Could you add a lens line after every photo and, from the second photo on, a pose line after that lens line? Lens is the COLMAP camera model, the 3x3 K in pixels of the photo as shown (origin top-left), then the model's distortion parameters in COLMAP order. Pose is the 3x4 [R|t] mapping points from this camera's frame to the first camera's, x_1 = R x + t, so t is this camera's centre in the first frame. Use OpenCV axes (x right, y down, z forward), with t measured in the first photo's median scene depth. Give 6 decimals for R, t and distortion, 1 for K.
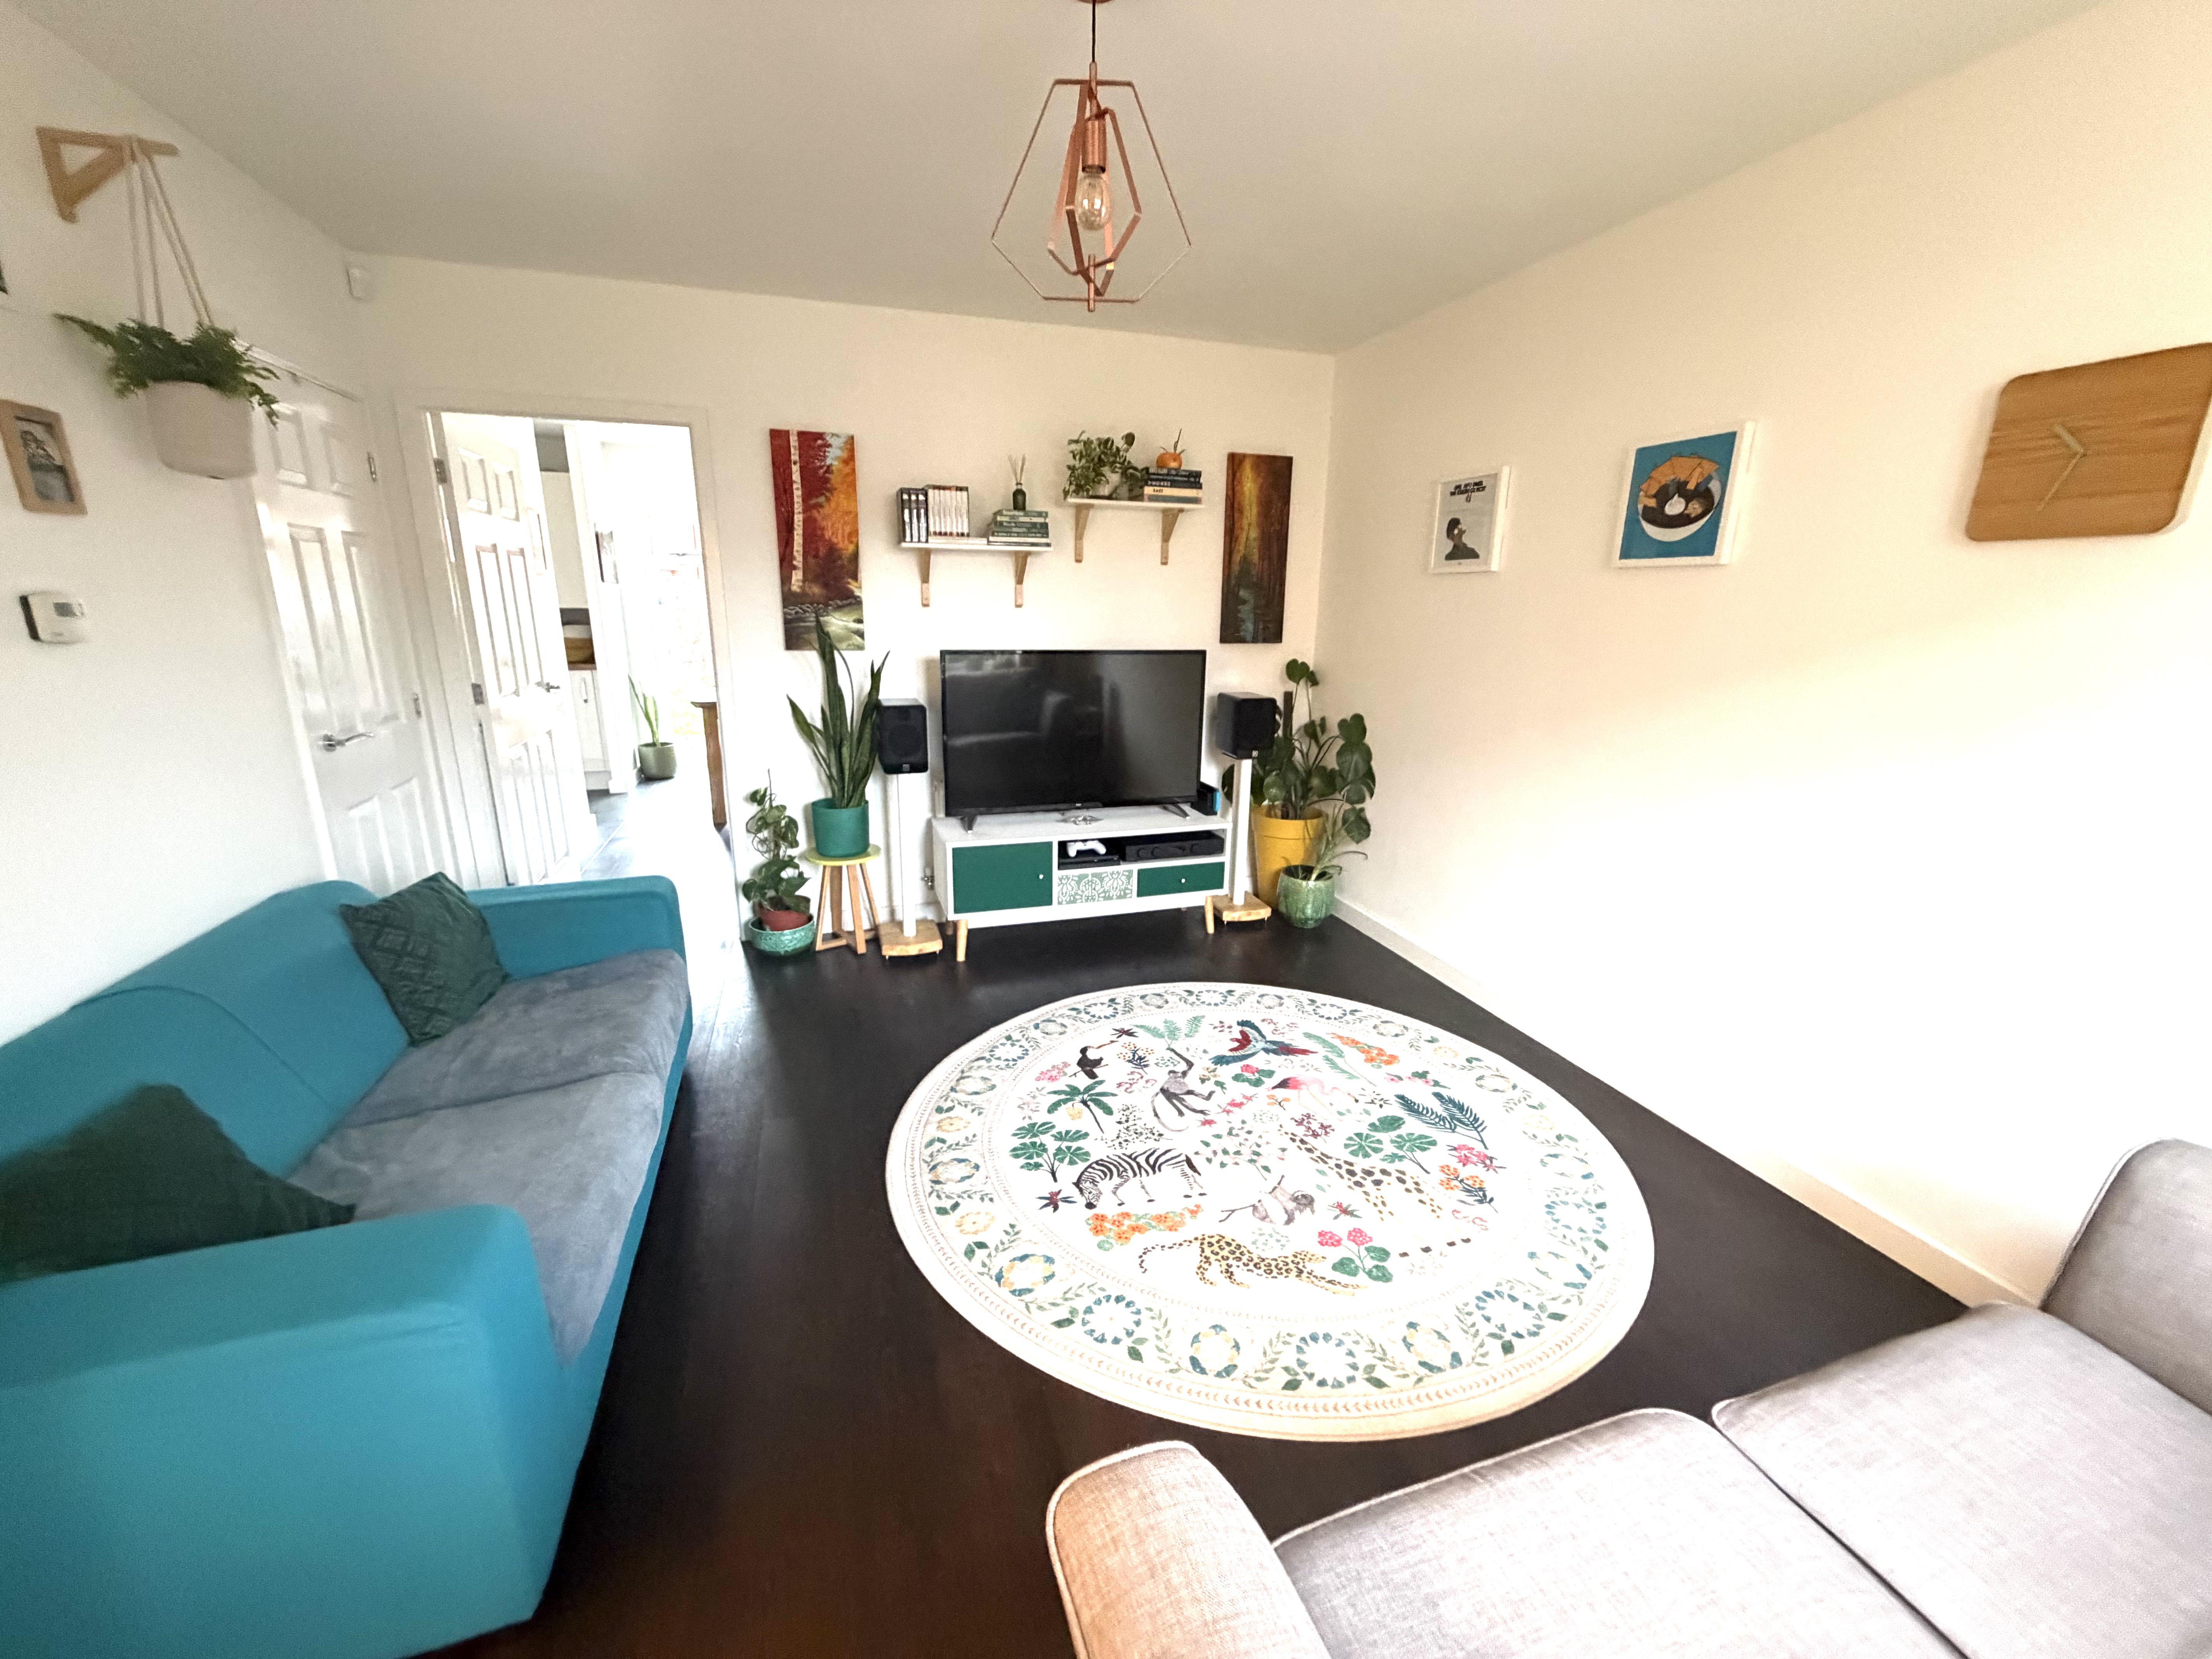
lens RADIAL K [[878.8, 0, 1110.2], [0, 878.8, 830.2], [0, 0, 1]] dist [-0.000854, 0.000576]
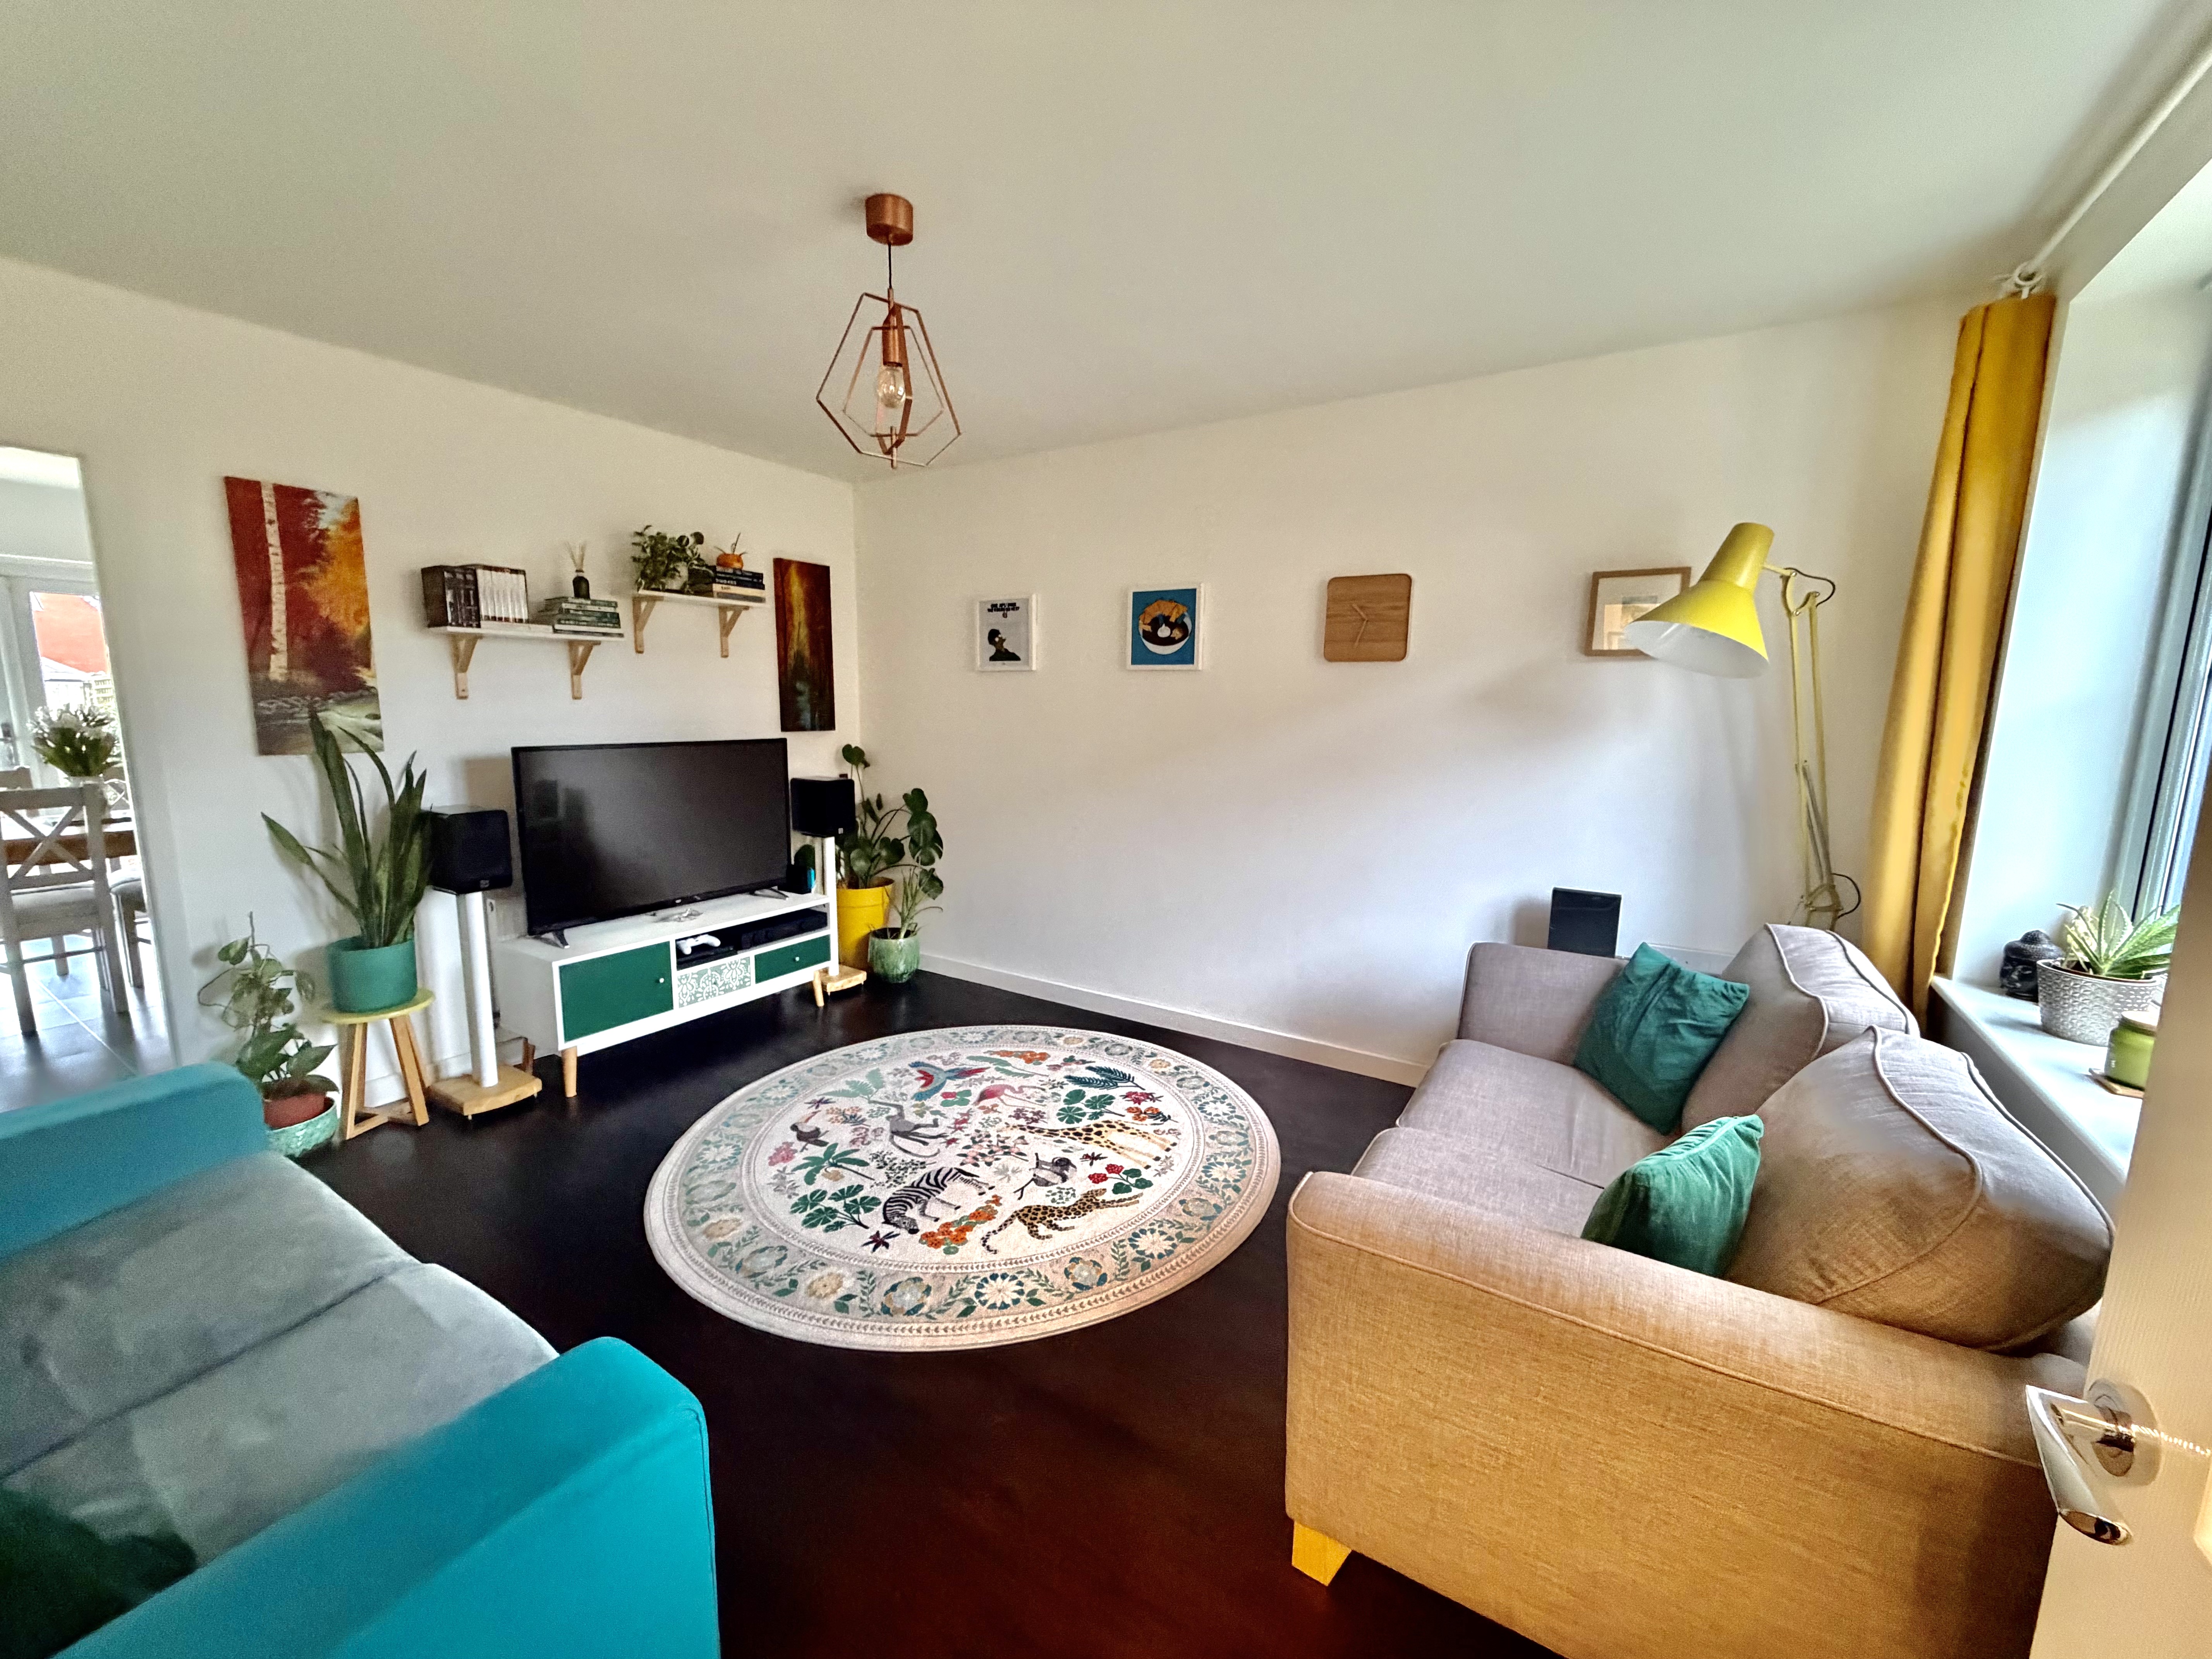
lens RADIAL K [[878.8, 0, 1103.4], [0, 878.8, 831.6], [0, 0, 1]] dist [-0.000854, 0.000576]
pose [[0.765618, -0.100670, 0.635369, -0.306212], [0.161463, 0.986135, -0.038316, 0.008535], [-0.622702, 0.131924, 0.771257, -0.040631]]
